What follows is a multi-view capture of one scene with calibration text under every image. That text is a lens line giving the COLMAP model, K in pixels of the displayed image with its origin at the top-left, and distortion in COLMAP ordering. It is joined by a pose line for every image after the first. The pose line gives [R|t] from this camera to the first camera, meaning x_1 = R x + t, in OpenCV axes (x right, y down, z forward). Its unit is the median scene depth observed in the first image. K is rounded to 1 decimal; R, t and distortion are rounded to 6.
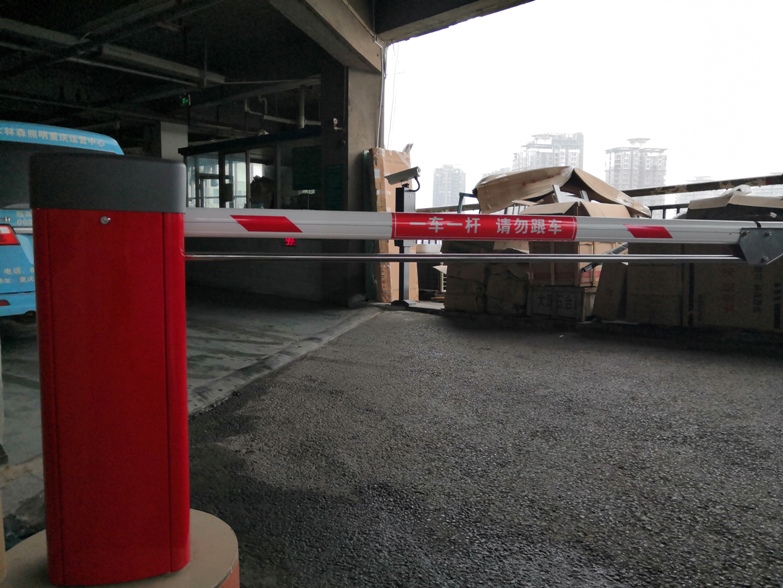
lens RADIAL K [[622.1, 0, 391.5], [0, 622.1, 294.0], [0, 0, 1]] dist [-0.008570, -0.001815]
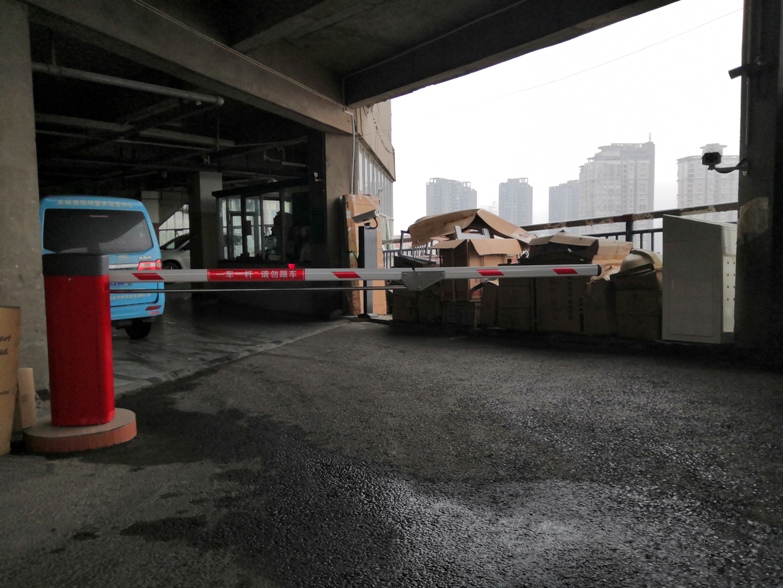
lens RADIAL K [[622.1, 0, 391.5], [0, 622.1, 294.0], [0, 0, 1]] dist [-0.008570, -0.001815]
pose [[0.993731, -0.010604, -0.111297, 0.232190], [0.007733, 0.999627, -0.026201, 0.003707], [0.111533, 0.025176, 0.993442, -0.284938]]
